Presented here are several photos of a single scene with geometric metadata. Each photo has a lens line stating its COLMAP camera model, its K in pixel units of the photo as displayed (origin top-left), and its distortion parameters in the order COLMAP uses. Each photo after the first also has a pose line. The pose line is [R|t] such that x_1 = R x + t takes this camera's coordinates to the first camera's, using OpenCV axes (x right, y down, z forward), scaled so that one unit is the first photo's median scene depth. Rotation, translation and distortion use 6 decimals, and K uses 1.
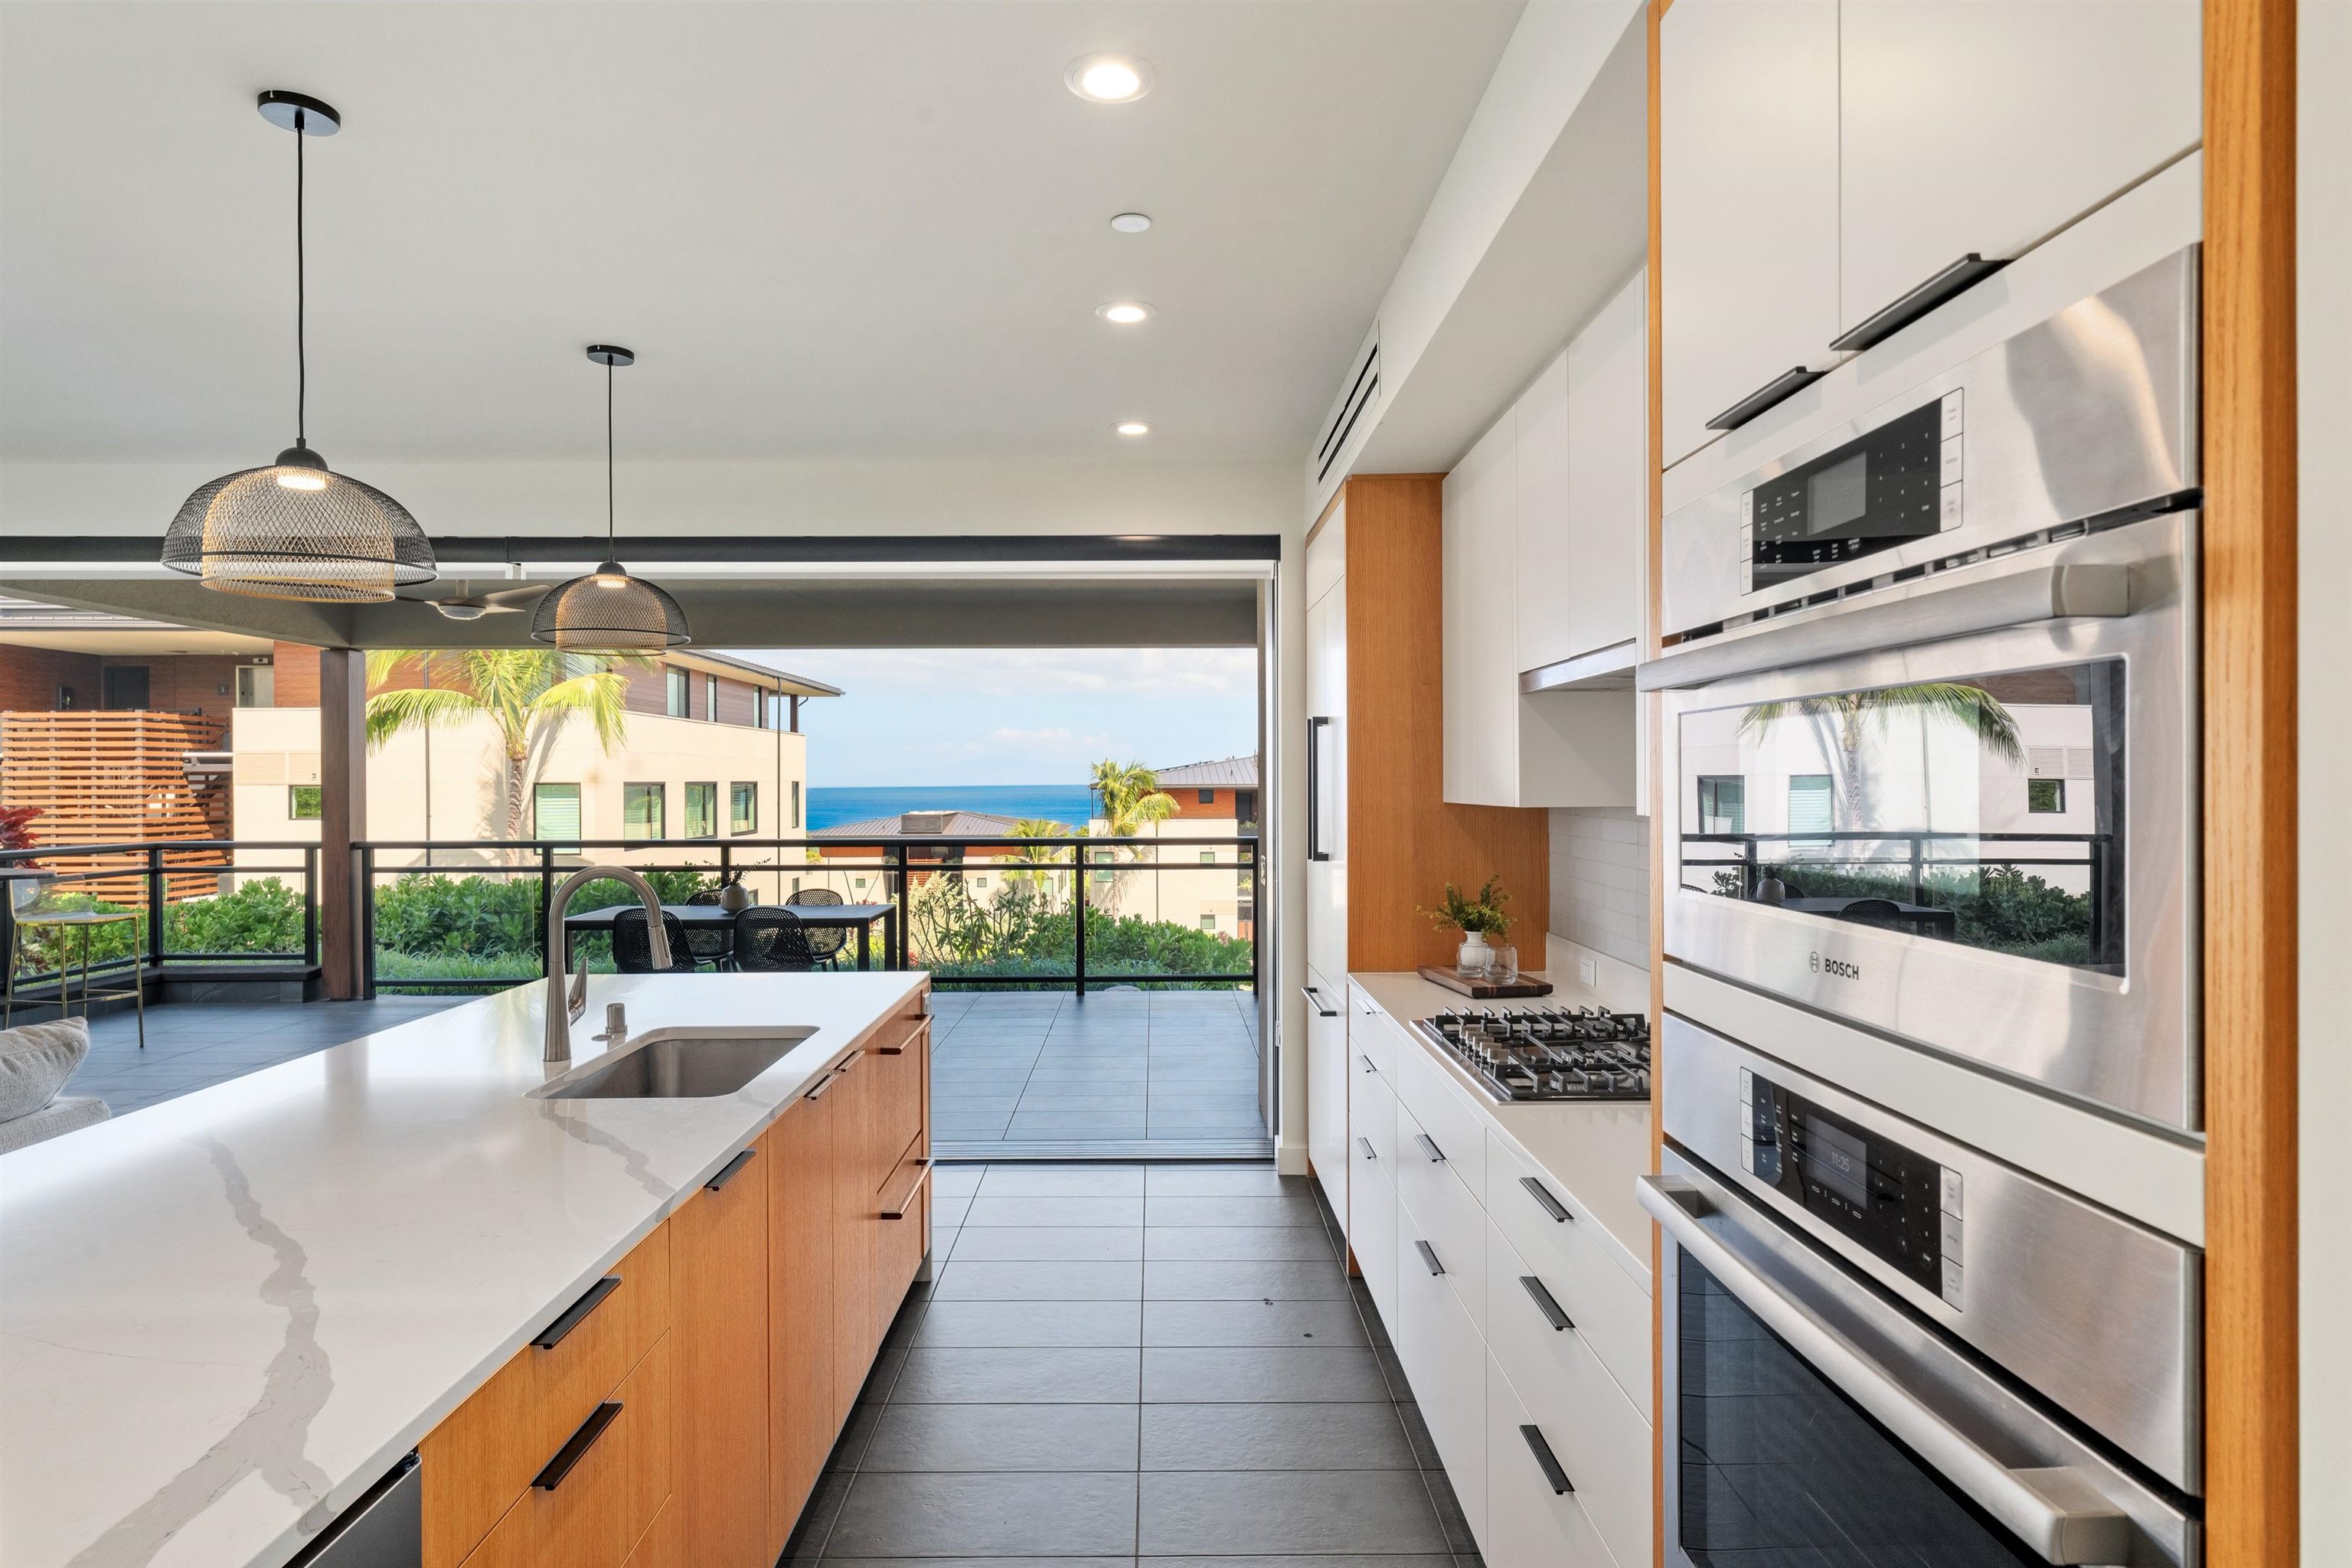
lens RADIAL K [[1293.4, 0, 1176.0], [0, 1293.4, 785.2], [0, 0, 1]] dist [0.000994, -0.000815]
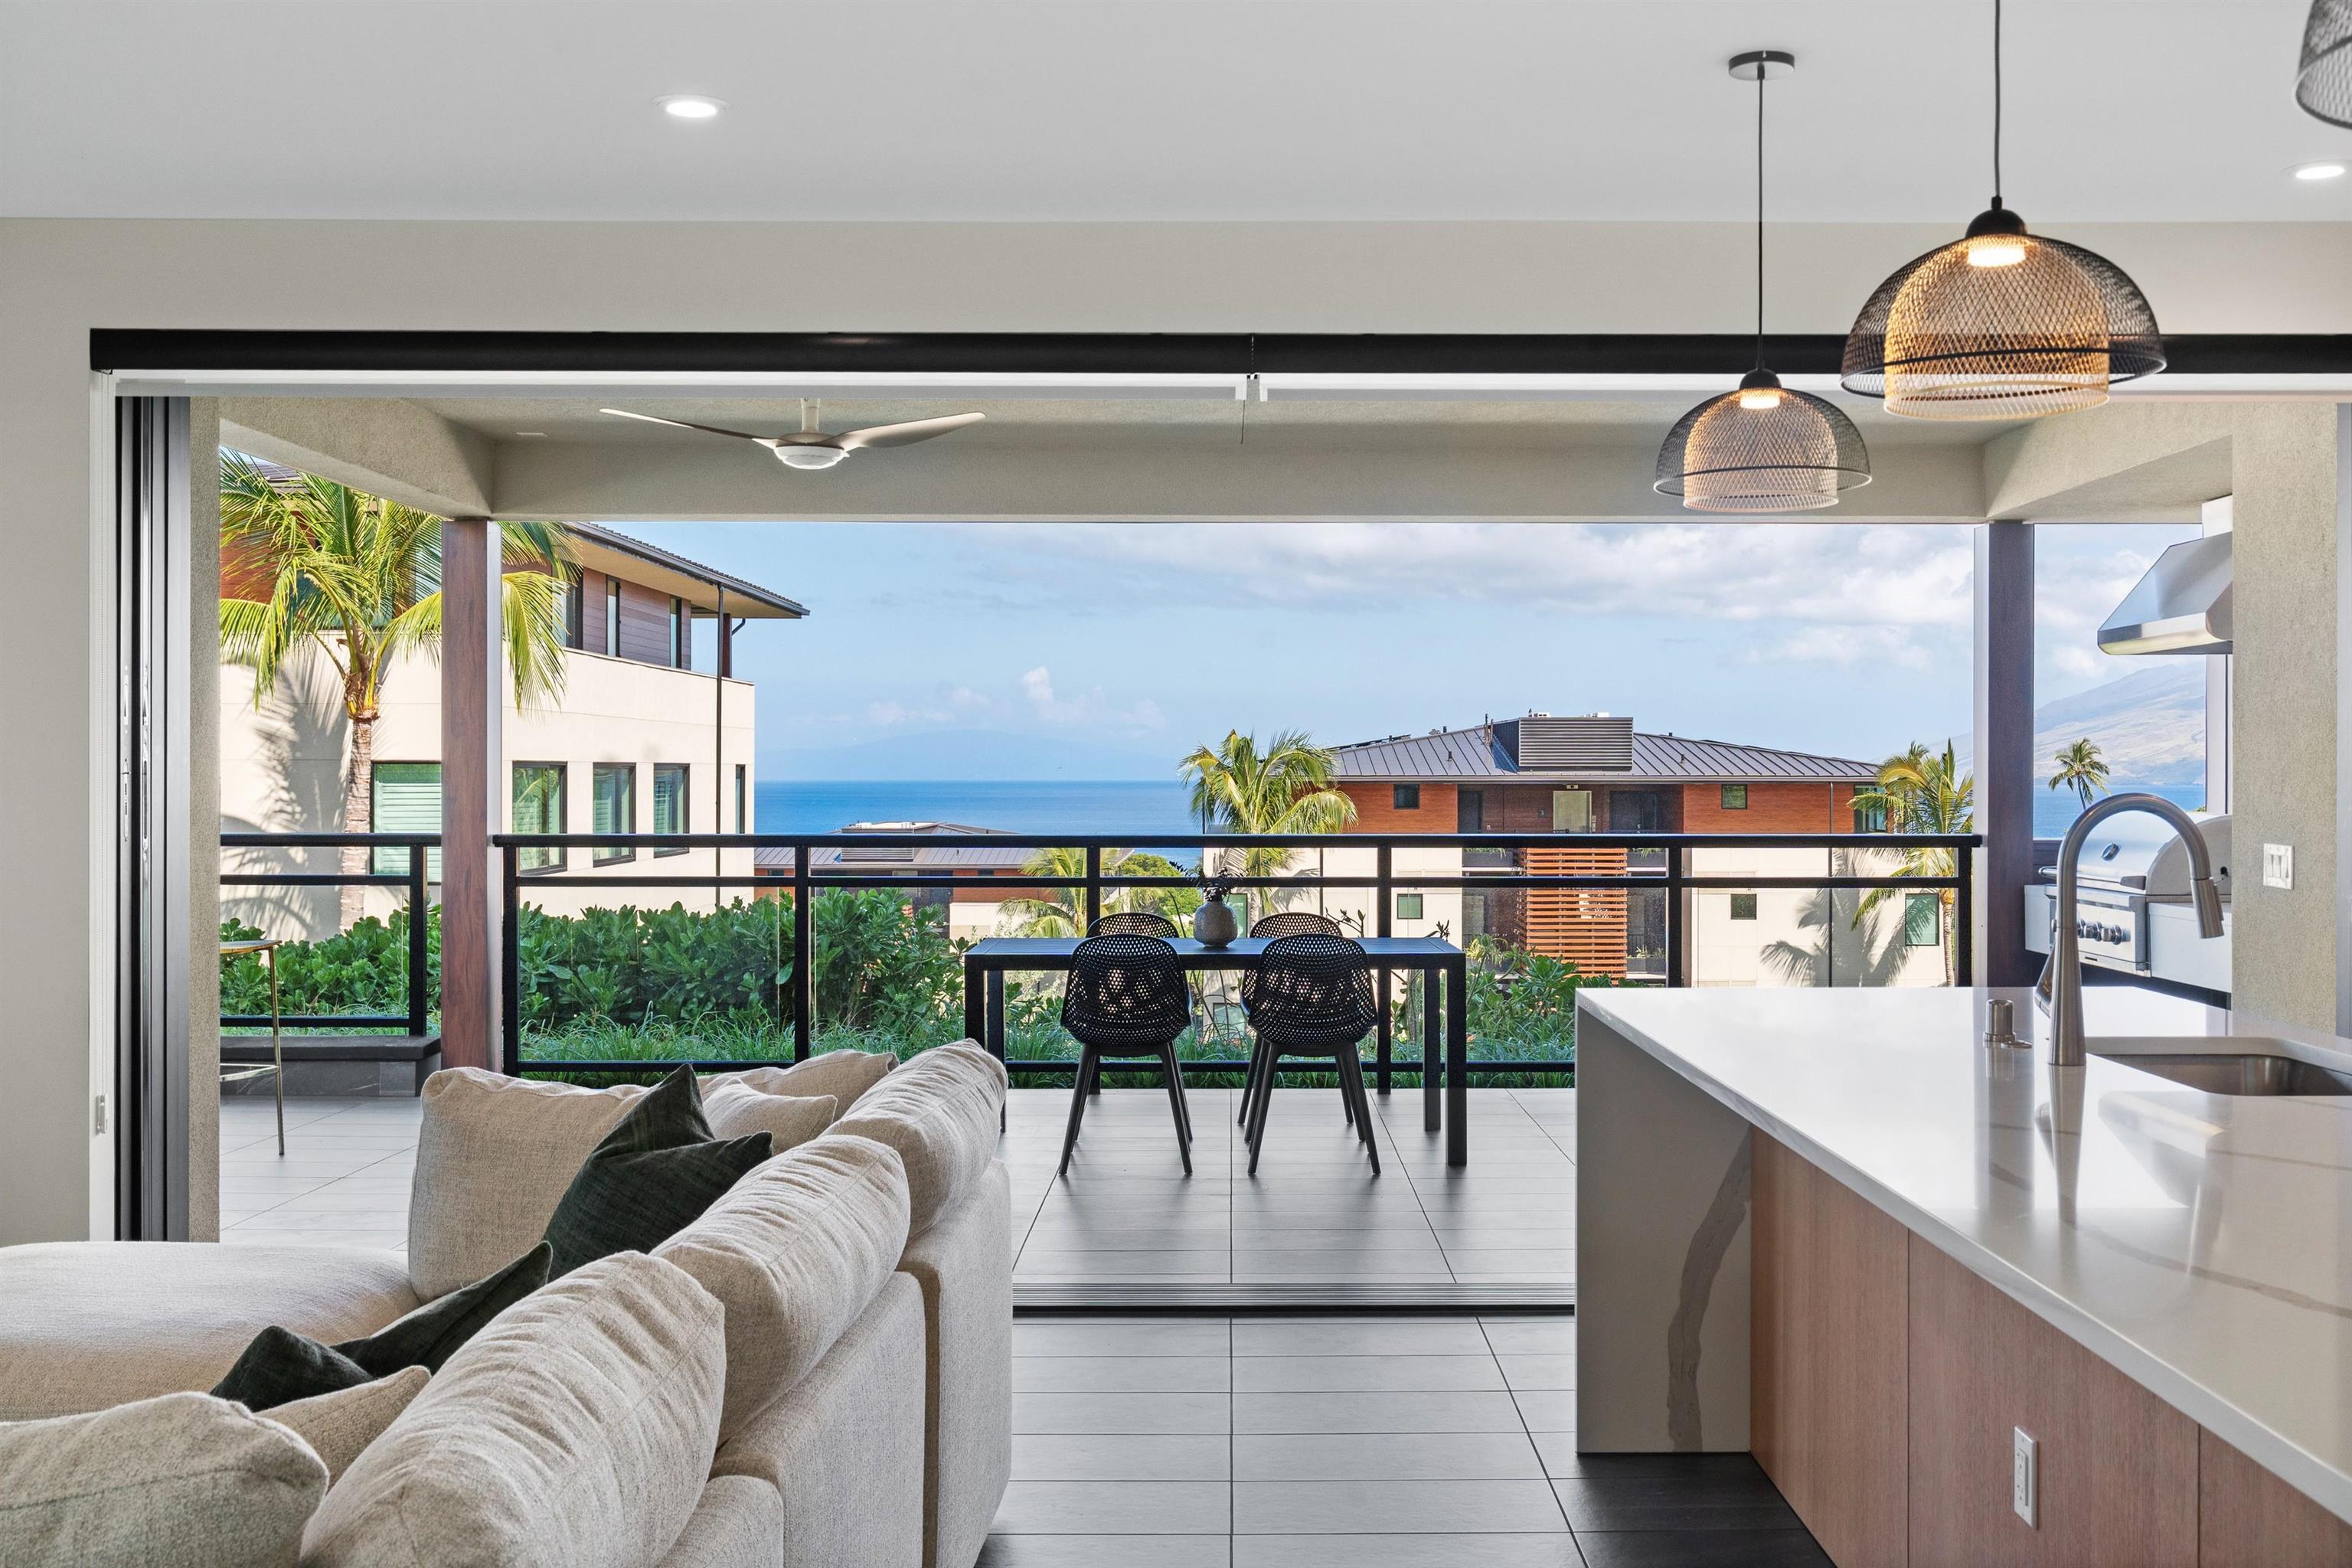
lens RADIAL K [[2287.2, 0, 1245.1], [0, 2287.2, 780.4], [0, 0, 1]] dist [-0.003235, 0.000000]
pose [[0.999933, 0.004546, -0.010622, -0.264146], [-0.004550, 0.999990, -0.000305, 0.016618], [0.010620, 0.000353, 0.999944, -0.076897]]
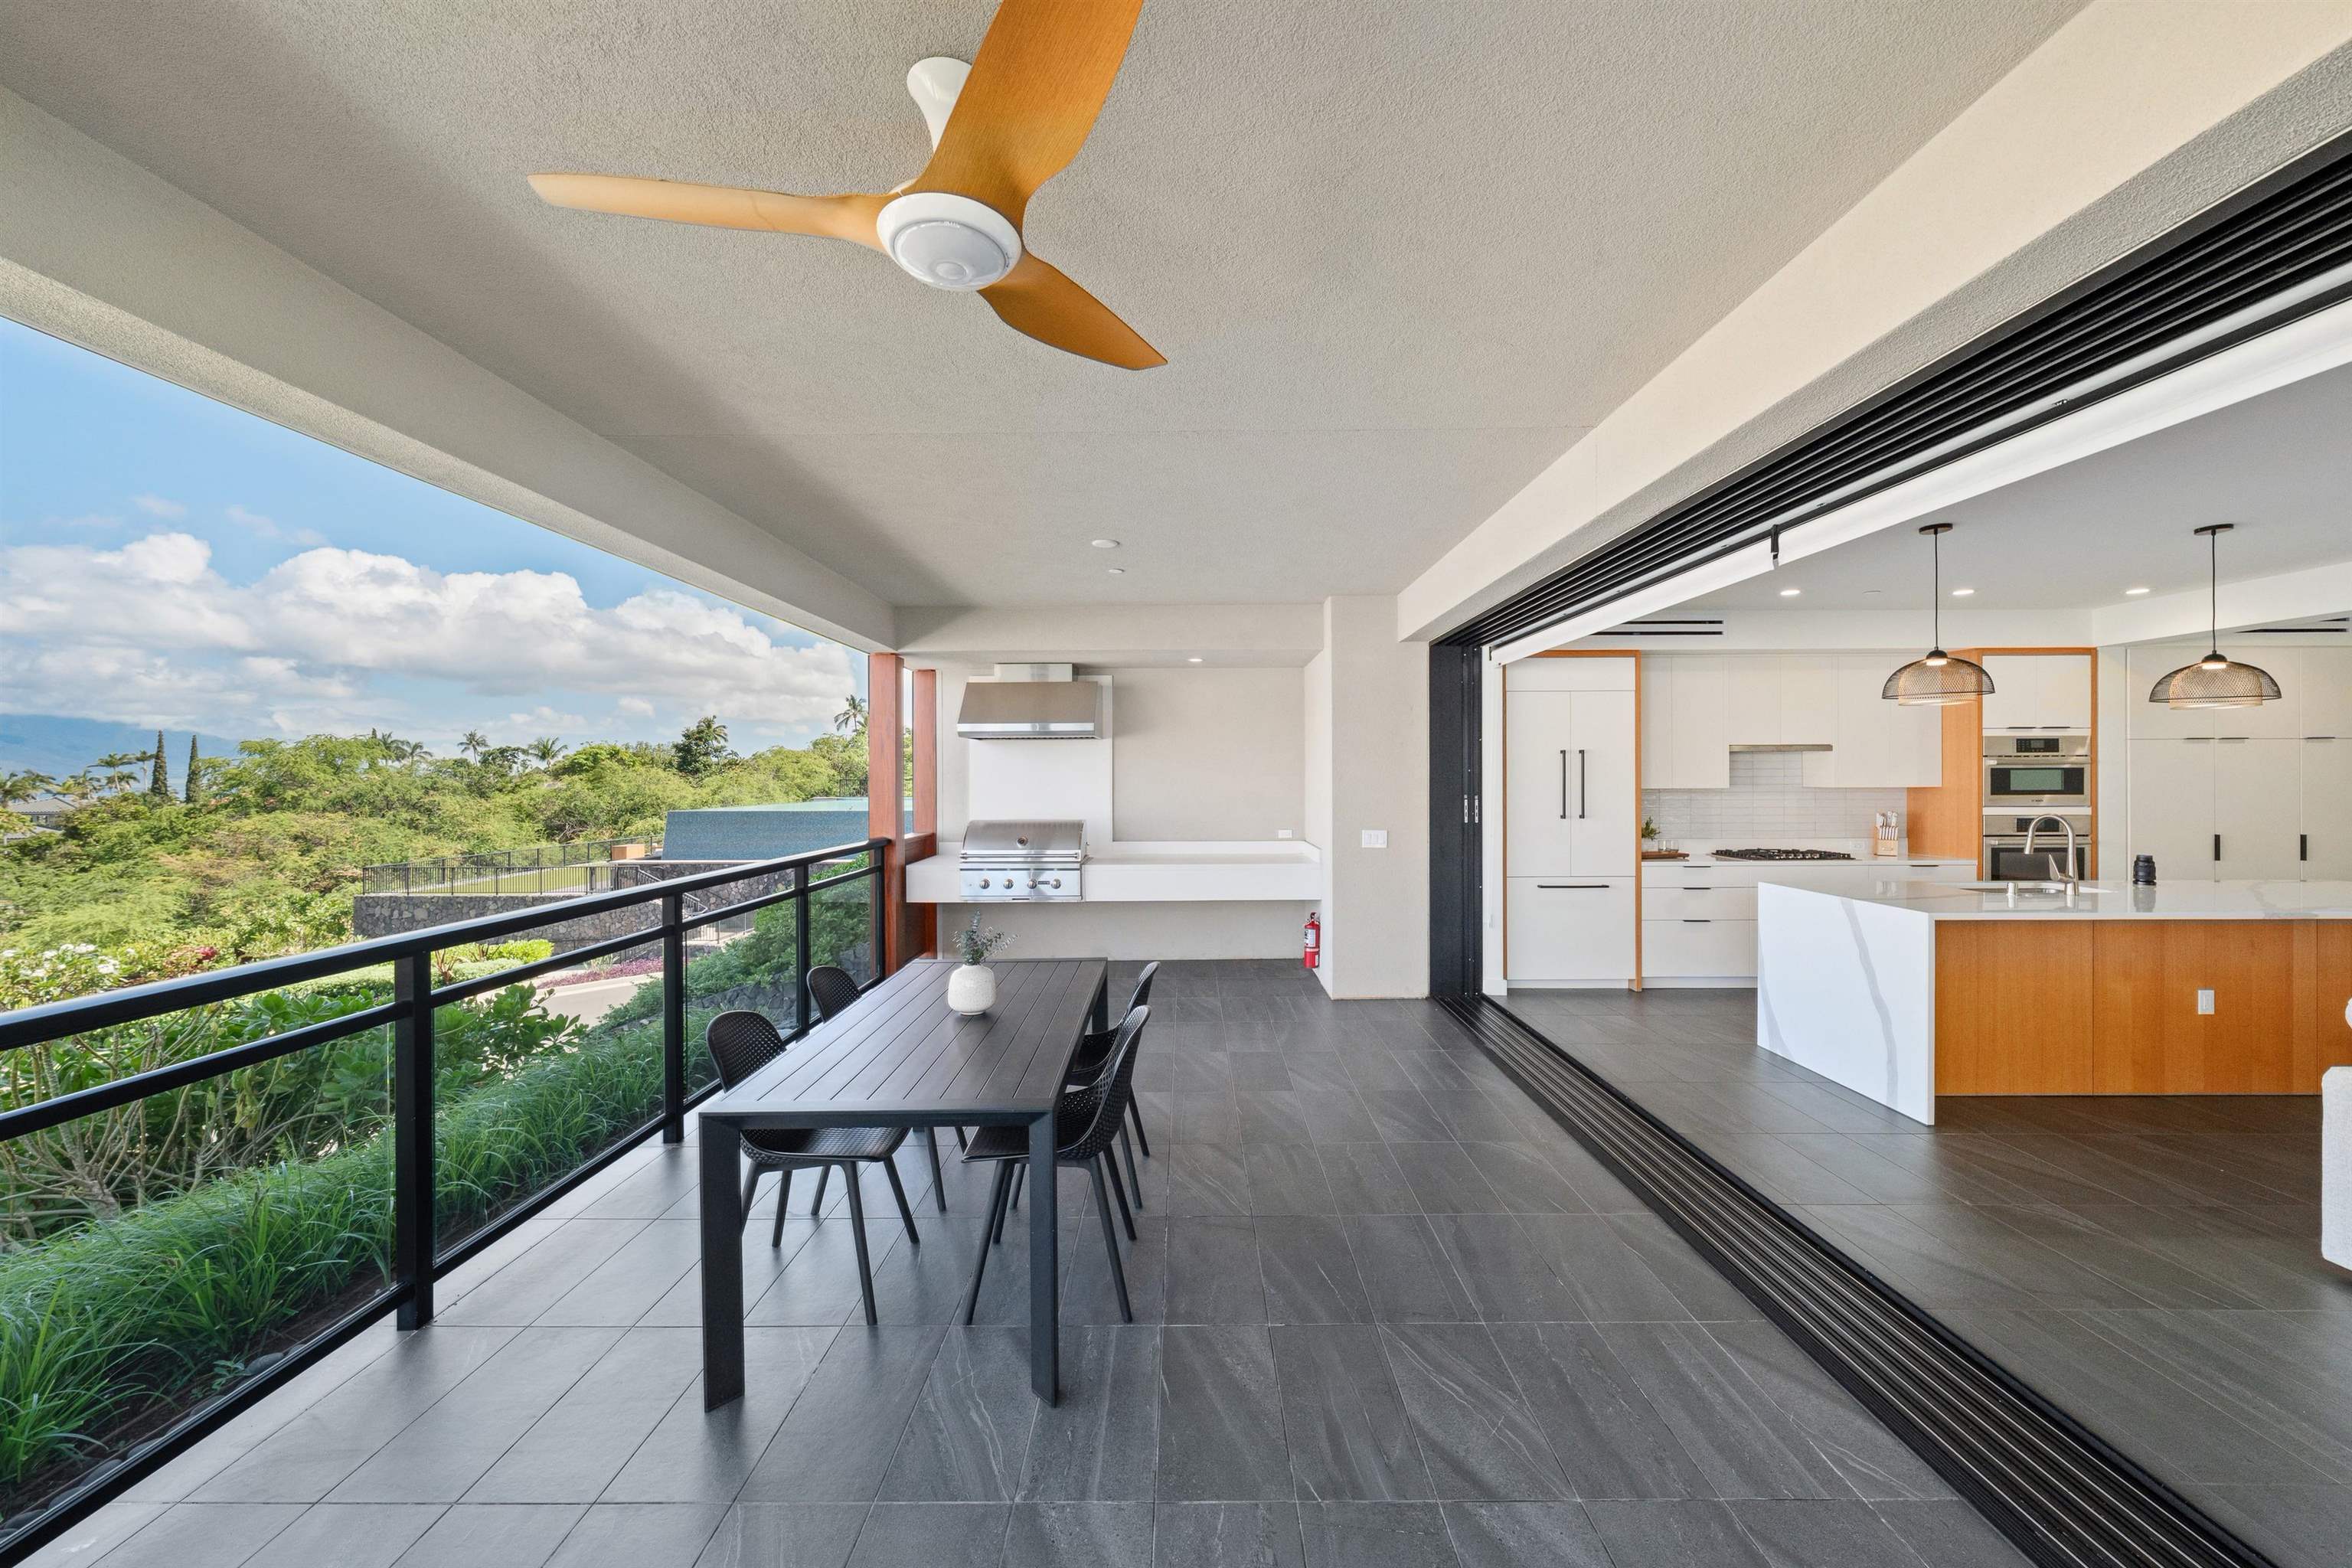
lens RADIAL K [[868.9, 0, 1175.4], [0, 868.9, 781.1], [0, 0, 1]] dist [-0.006489, 0.001592]
pose [[0.025918, 0.000217, 0.999664, -0.609662], [0.007852, 0.999969, -0.000420, -0.003283], [-0.999633, 0.007860, 0.025916, 0.751936]]
